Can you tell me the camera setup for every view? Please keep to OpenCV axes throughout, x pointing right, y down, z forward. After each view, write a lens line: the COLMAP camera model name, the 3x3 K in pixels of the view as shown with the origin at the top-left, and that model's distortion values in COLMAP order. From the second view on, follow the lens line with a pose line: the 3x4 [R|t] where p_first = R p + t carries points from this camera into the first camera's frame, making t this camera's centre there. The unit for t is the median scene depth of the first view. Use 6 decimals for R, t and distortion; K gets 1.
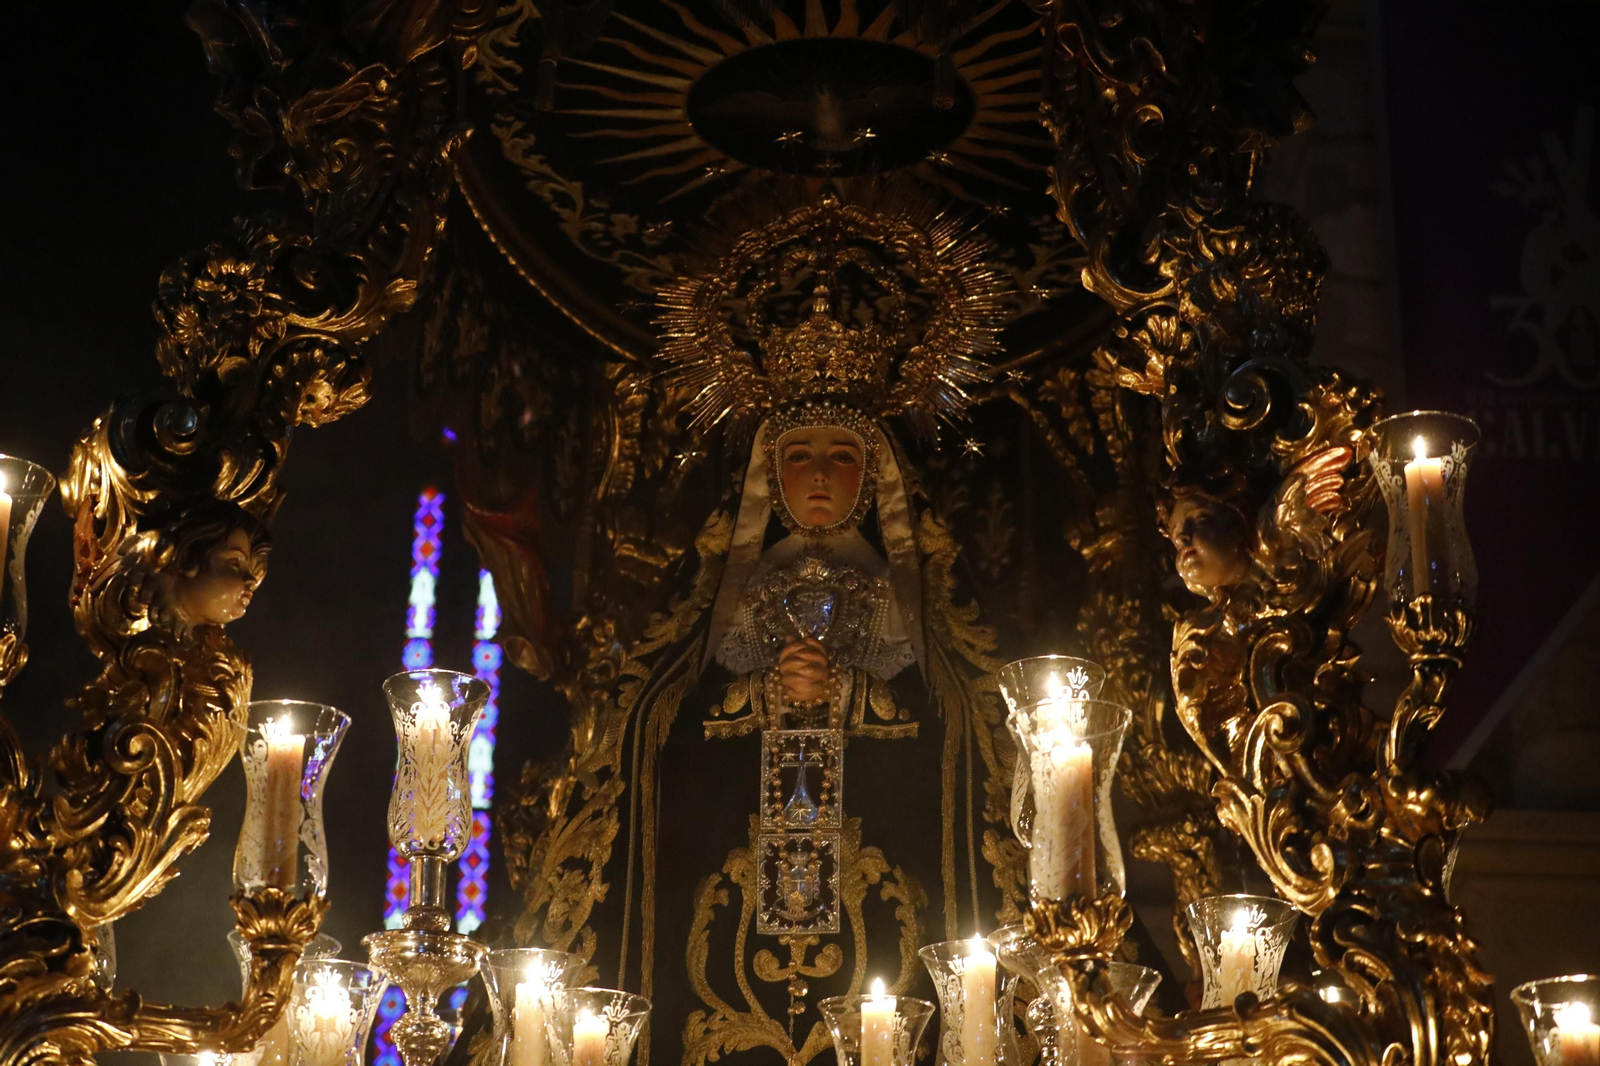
lens RADIAL K [[3208.7, 0, 802.4], [0, 3208.7, 536.8], [0, 0, 1]] dist [-0.259124, 0.000000]
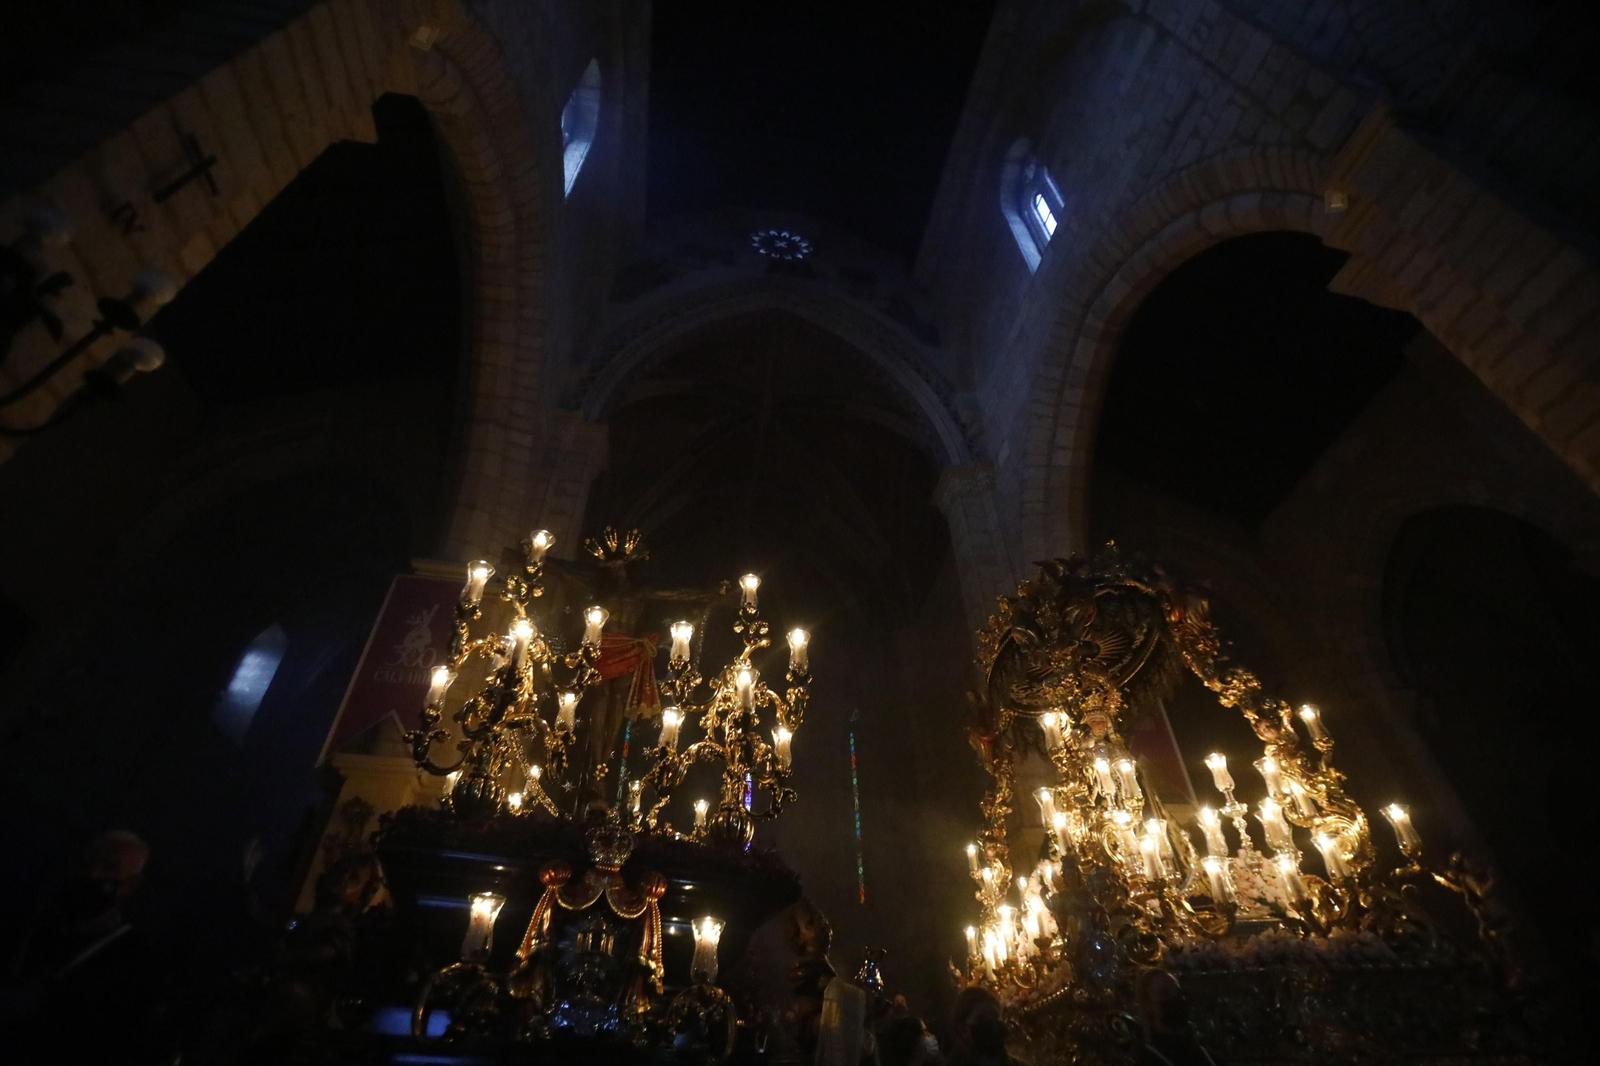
lens RADIAL K [[737.1, 0, 790.3], [0, 737.1, 538.8], [0, 0, 1]] dist [-0.067380, 0.022801]
pose [[0.993615, 0.039376, 0.105726, -0.734545], [-0.006382, 0.955235, -0.295778, 0.050289], [-0.112639, 0.293215, 0.949388, -0.160051]]
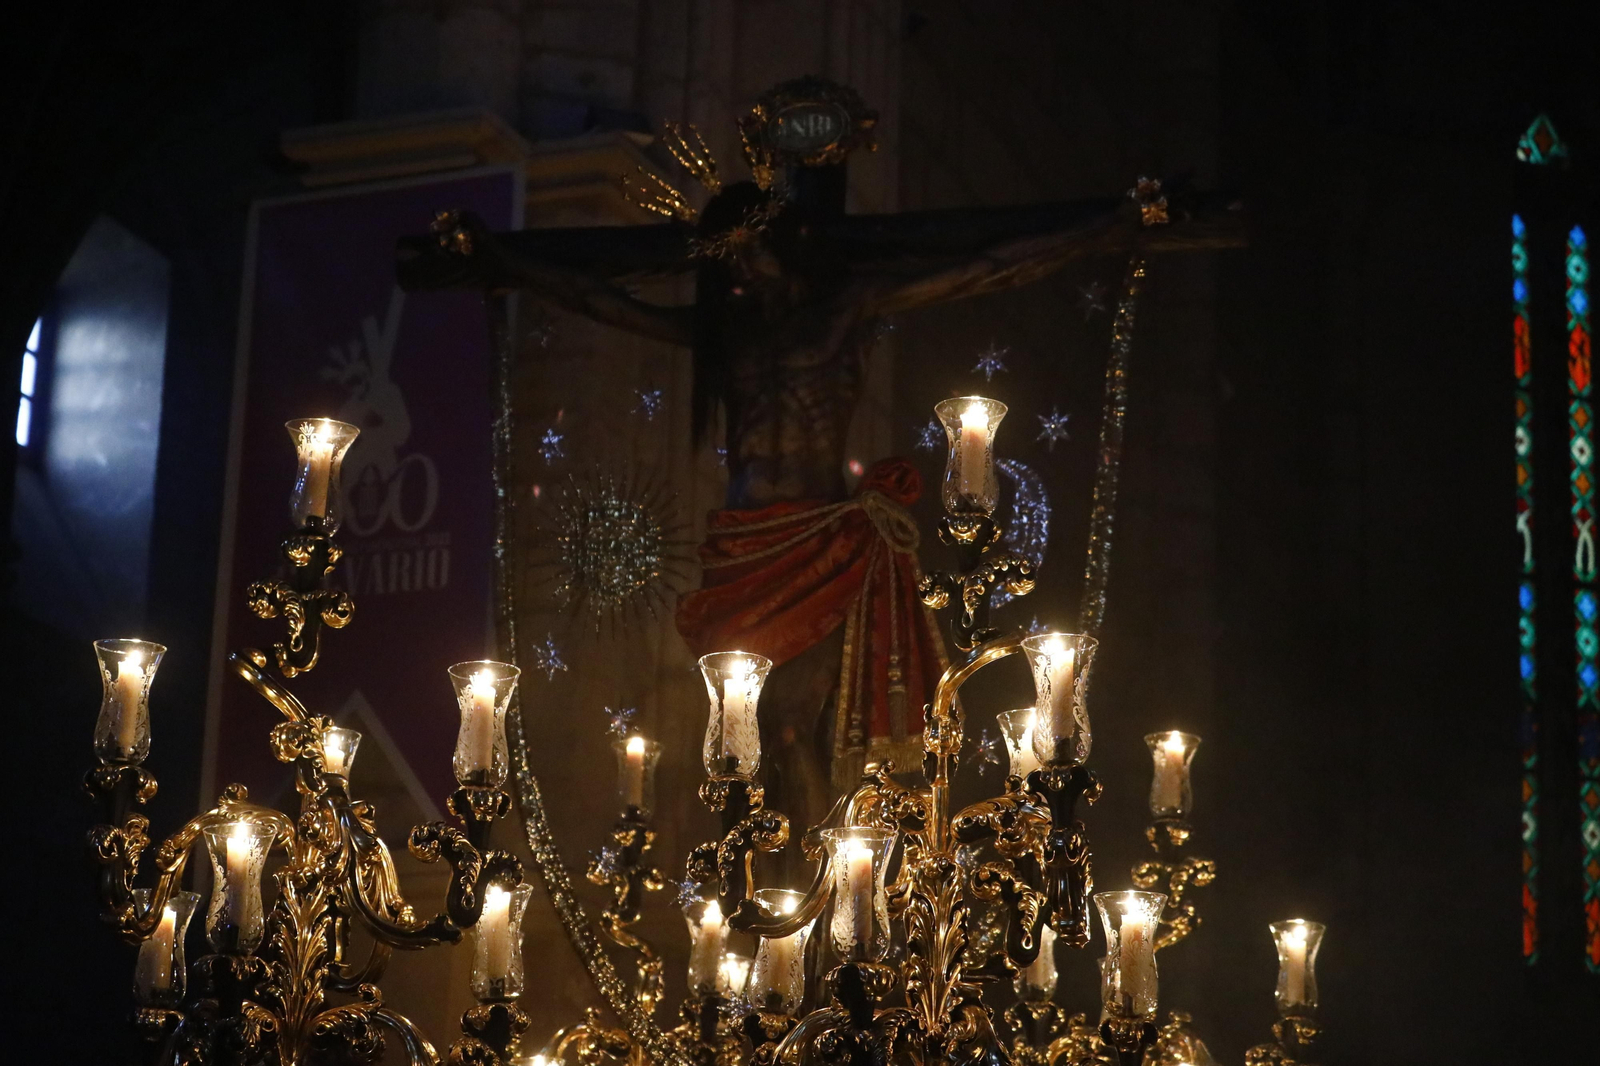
lens RADIAL K [[3901.3, 0, 802.8], [0, 3901.3, 532.8], [0, 0, 1]] dist [0.020896, 0.000000]
pose [[0.900478, -0.126912, -0.415973, -0.007690], [0.166434, 0.984225, 0.060005, -0.288354], [0.401795, -0.123265, 0.907395, -0.706670]]
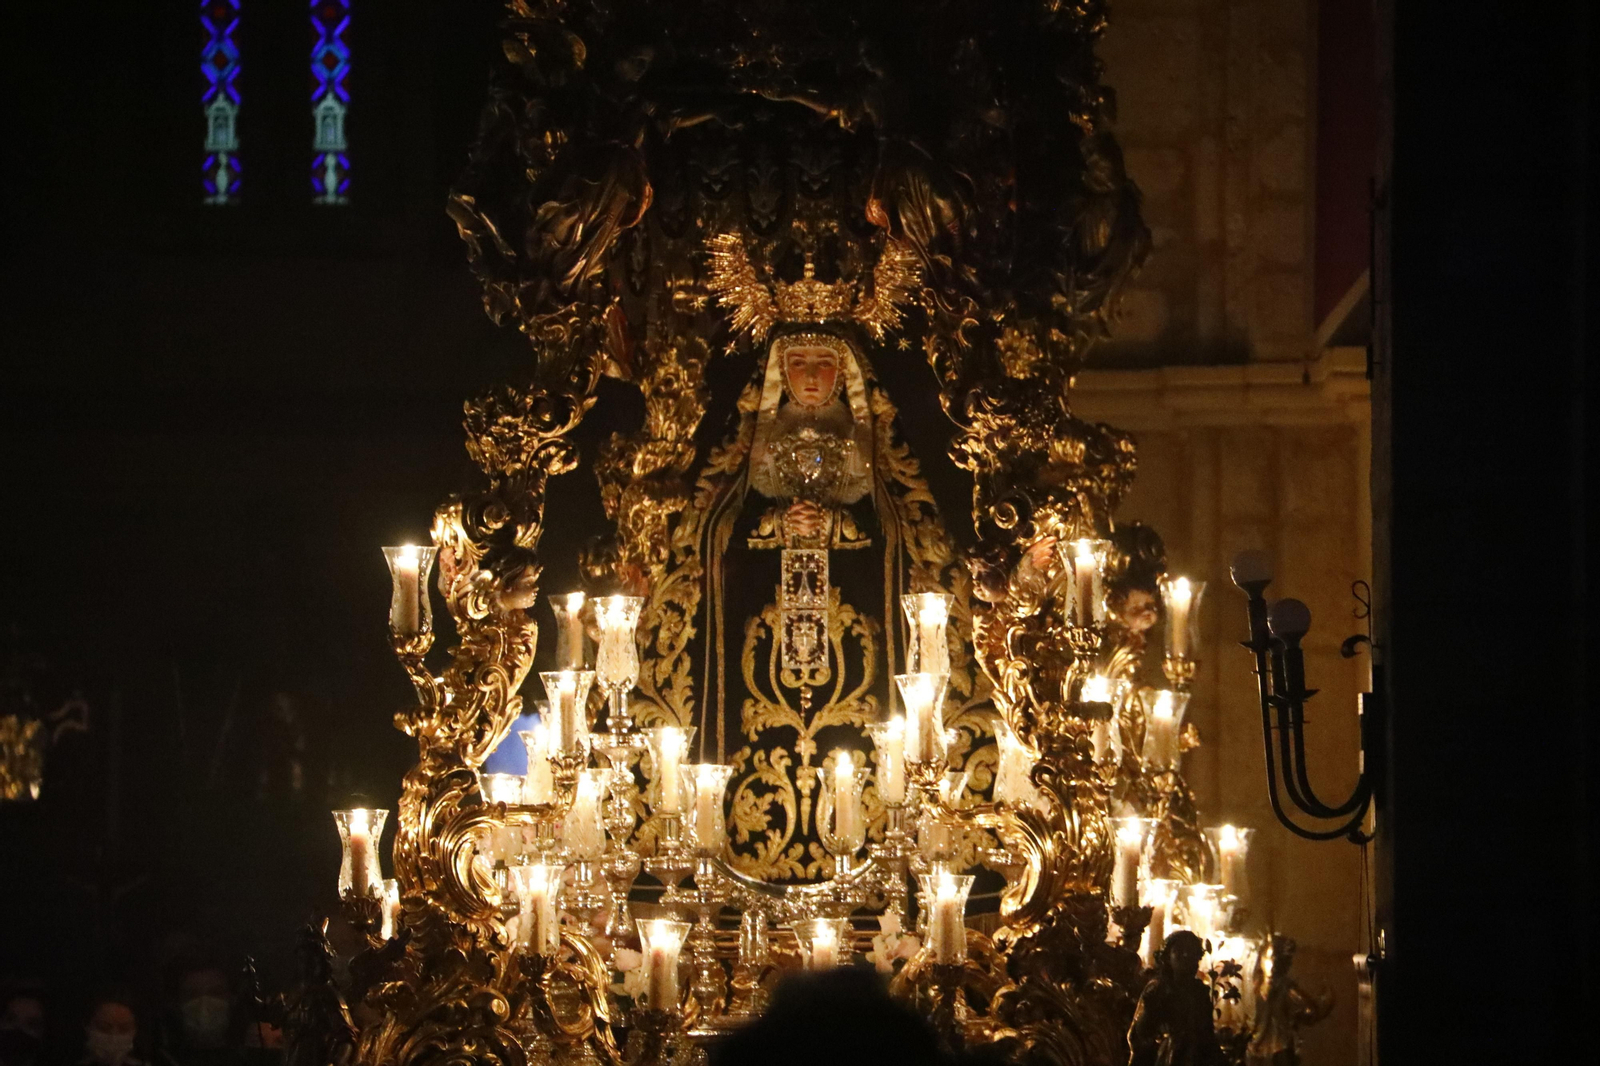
lens RADIAL K [[9547.6, 0, 812.8], [0, 9547.6, 543.1], [0, 0, 1]] dist [2.924357, 0.000000]
pose [[0.999621, -0.025838, -0.009482, 0.060730], [0.027522, 0.941406, 0.336150, -1.909799], [0.000241, -0.336284, 0.941761, -4.411365]]
